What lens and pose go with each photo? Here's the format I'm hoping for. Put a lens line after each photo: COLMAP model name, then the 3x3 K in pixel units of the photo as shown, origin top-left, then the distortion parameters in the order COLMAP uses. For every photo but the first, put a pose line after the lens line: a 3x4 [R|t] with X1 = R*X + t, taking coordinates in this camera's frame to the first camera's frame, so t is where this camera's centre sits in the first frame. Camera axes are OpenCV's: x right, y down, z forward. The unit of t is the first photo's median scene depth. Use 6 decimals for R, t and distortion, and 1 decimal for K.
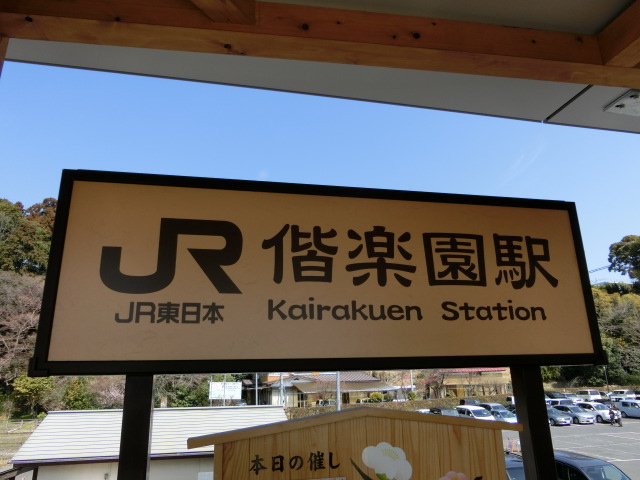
lens RADIAL K [[465.0, 0, 320.0], [0, 465.0, 240.0], [0, 0, 1]] dist [-0.009890, -0.000758]
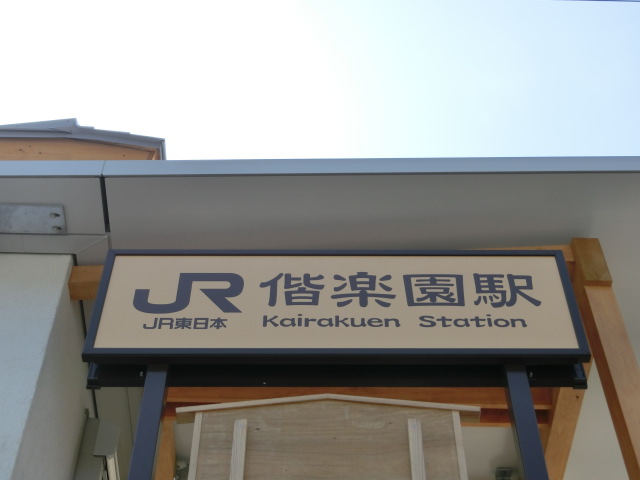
lens RADIAL K [[1096.5, 0, 320.0], [0, 1096.5, 240.0], [0, 0, 1]] dist [0.048515, 0.026519]
pose [[0.978277, -0.149491, -0.143620, 0.436484], [0.039425, 0.814327, -0.579066, 1.505866], [0.203519, 0.560825, 0.802531, -1.264571]]
